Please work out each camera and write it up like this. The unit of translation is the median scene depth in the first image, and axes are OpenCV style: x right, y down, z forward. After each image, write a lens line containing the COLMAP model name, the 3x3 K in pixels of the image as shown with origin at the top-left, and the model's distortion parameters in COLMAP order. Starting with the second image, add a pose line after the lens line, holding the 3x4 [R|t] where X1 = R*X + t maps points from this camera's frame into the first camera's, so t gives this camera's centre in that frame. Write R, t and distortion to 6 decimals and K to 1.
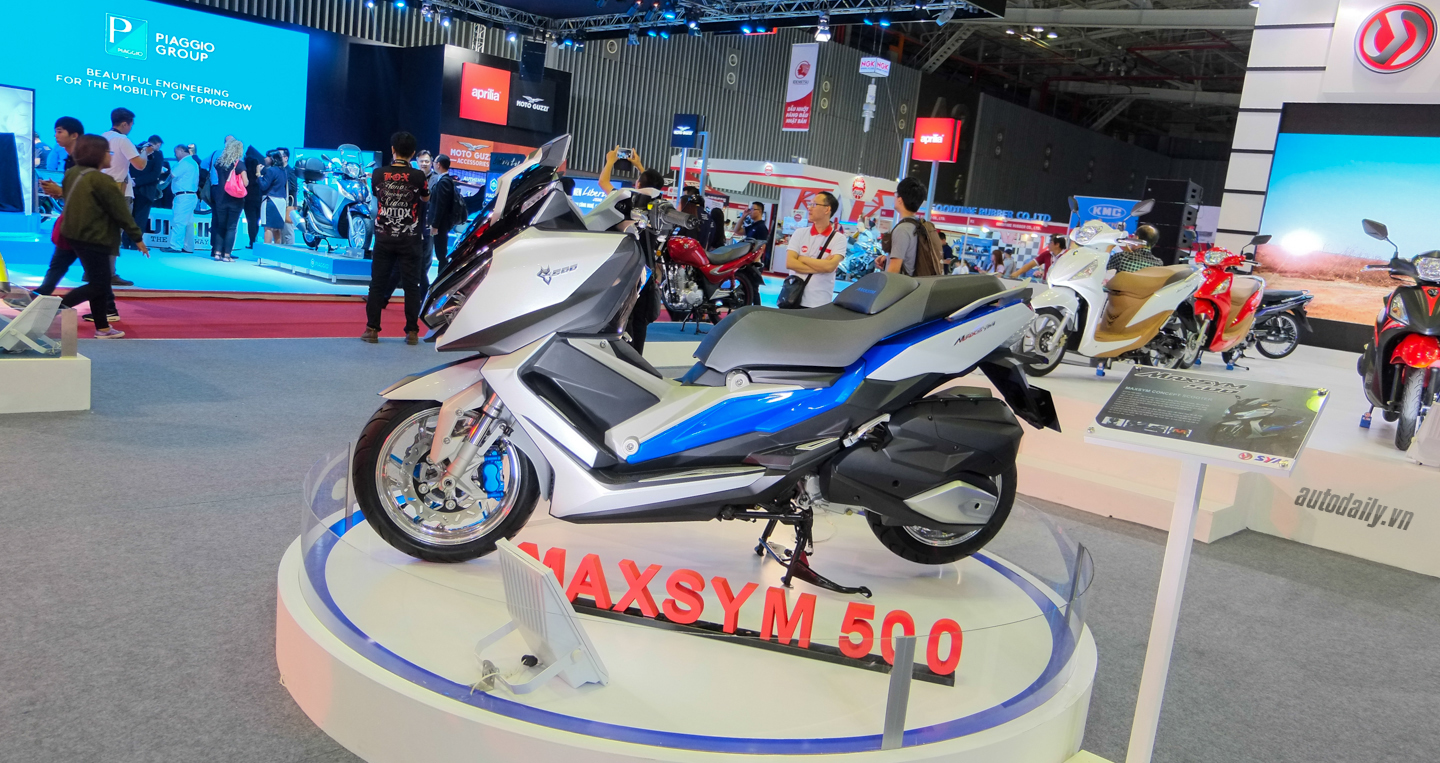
lens RADIAL K [[1156.0, 0, 715.7], [0, 1156.0, 353.6], [0, 0, 1]] dist [-0.074450, 0.066544]
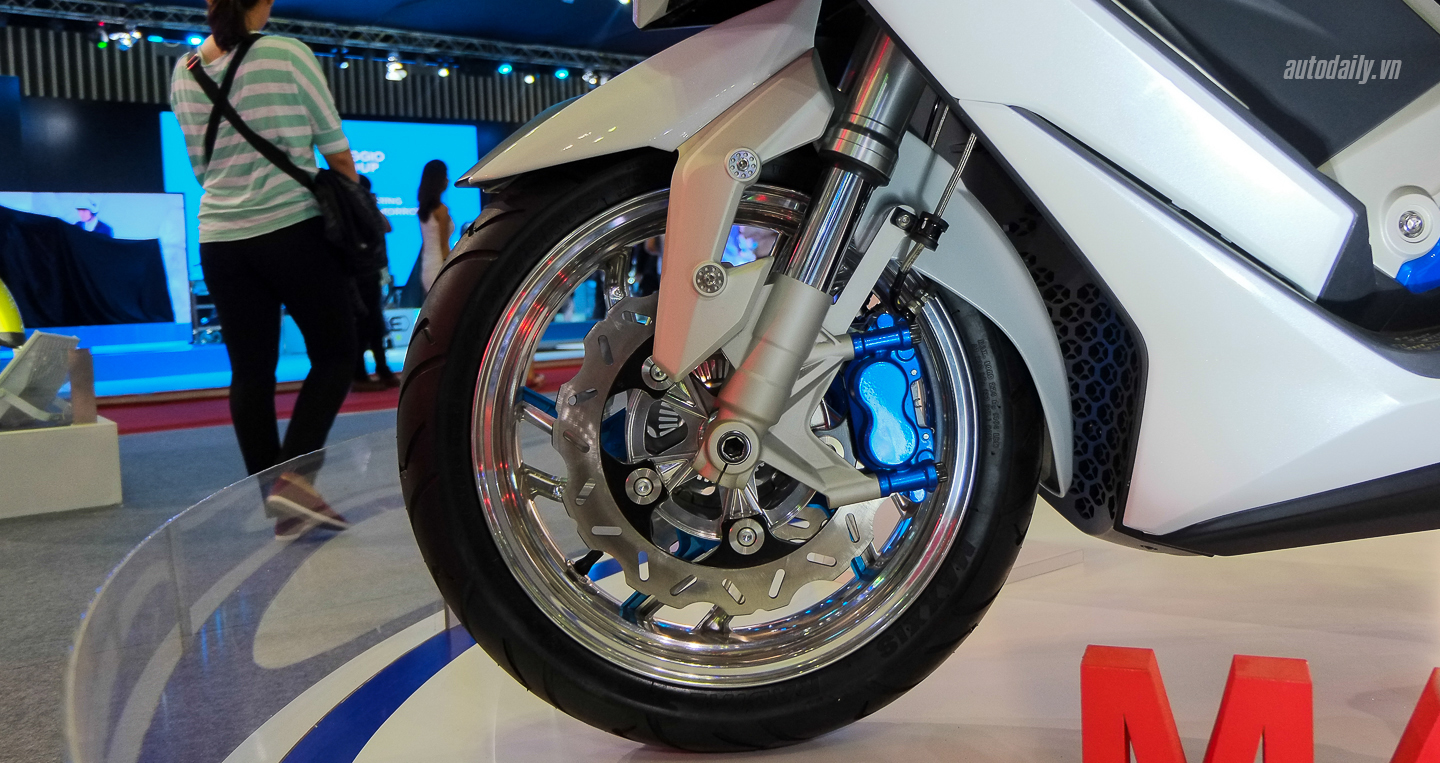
lens RADIAL K [[1156.0, 0, 715.7], [0, 1156.0, 353.6], [0, 0, 1]] dist [-0.074450, 0.066544]
pose [[0.975147, -0.144362, -0.168071, -0.173167], [0.131457, 0.987620, -0.085587, 0.103397], [0.178345, 0.061366, 0.982053, 0.678918]]
